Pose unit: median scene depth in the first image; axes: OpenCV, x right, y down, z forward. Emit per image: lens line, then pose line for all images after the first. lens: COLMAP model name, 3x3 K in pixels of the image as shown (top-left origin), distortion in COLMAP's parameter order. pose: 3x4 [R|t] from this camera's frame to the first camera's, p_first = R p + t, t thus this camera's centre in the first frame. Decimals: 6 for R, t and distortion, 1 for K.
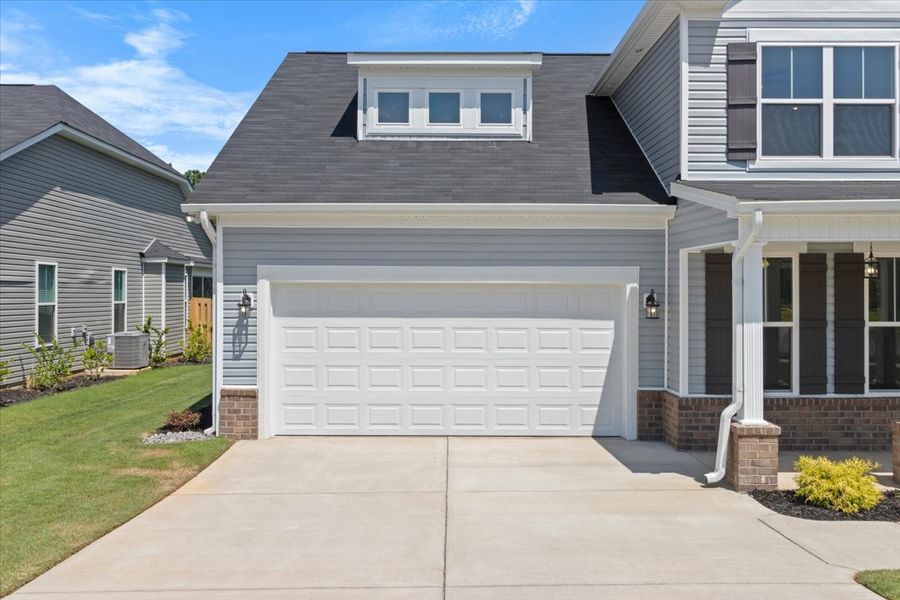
lens RADIAL K [[704.5, 0, 448.5], [0, 704.5, 292.1], [0, 0, 1]] dist [0.001968, 0.001616]
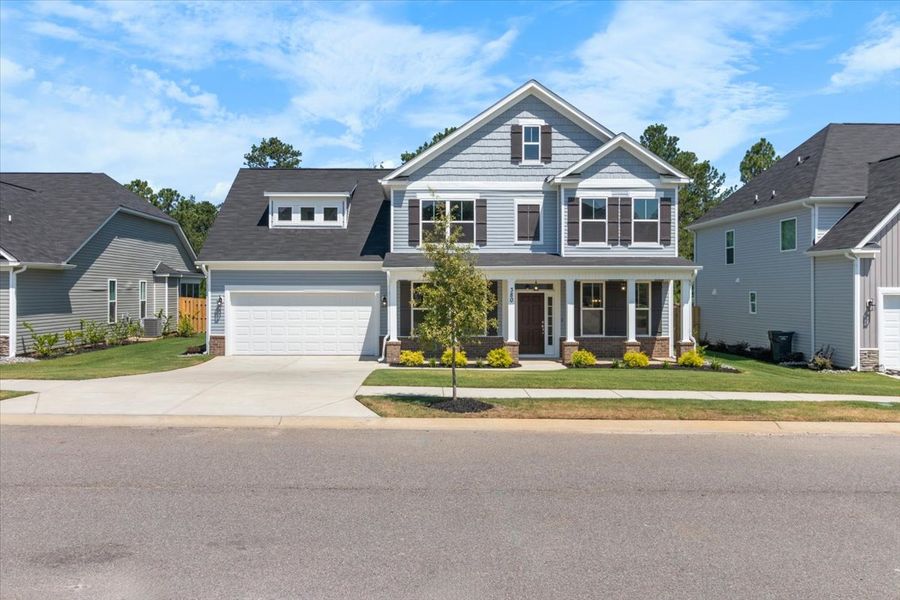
lens RADIAL K [[738.1, 0, 429.9], [0, 738.1, 287.2], [0, 0, 1]] dist [-0.000141, -0.001312]
pose [[0.999915, -0.000683, 0.013046, 0.411686], [0.000715, 0.999997, -0.002433, -0.024326], [-0.013045, 0.002442, 0.999912, -1.587328]]
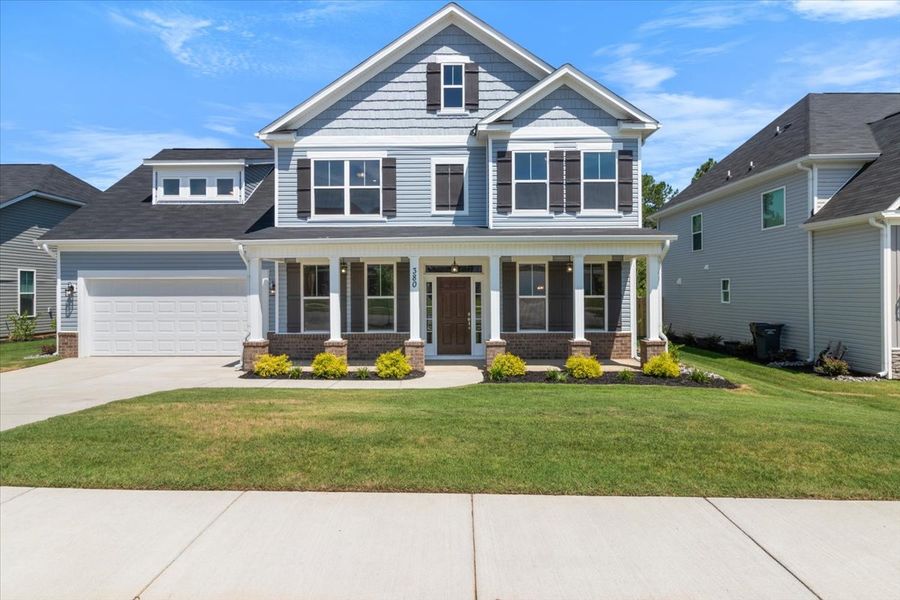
lens RADIAL K [[521.3, 0, 449.7], [0, 521.3, 288.6], [0, 0, 1]] dist [-0.001134, -0.000911]
pose [[0.999916, -0.006673, -0.011108, 0.797533], [0.006654, 0.999976, -0.001800, 0.023100], [0.011119, 0.001726, 0.999937, -0.462117]]
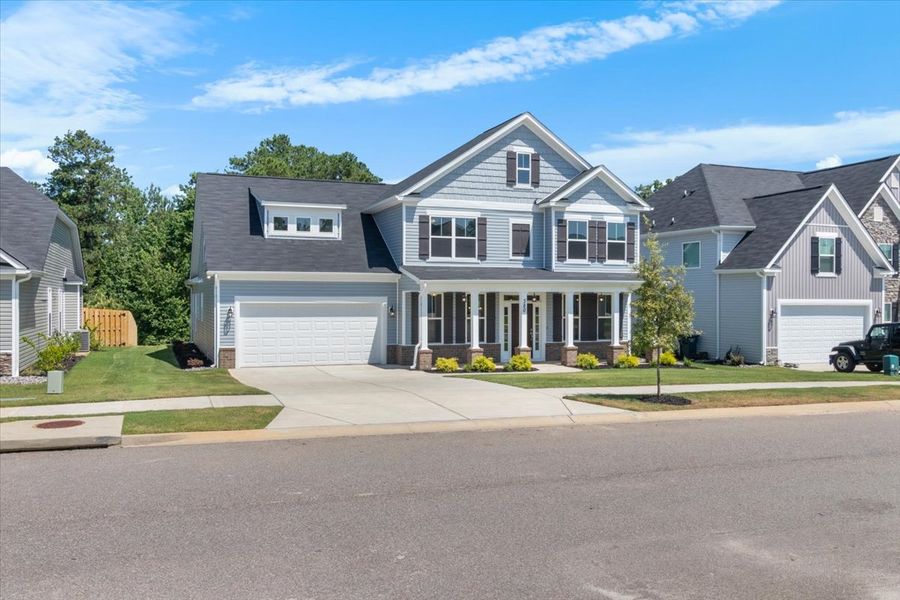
lens RADIAL K [[737.5, 0, 427.8], [0, 737.5, 300.9], [0, 0, 1]] dist [-0.000345, -0.000473]
pose [[0.938673, -0.000560, 0.344807, -0.518702], [-0.001630, 0.999980, 0.006060, -0.037308], [-0.344804, -0.006250, 0.938654, -1.575727]]
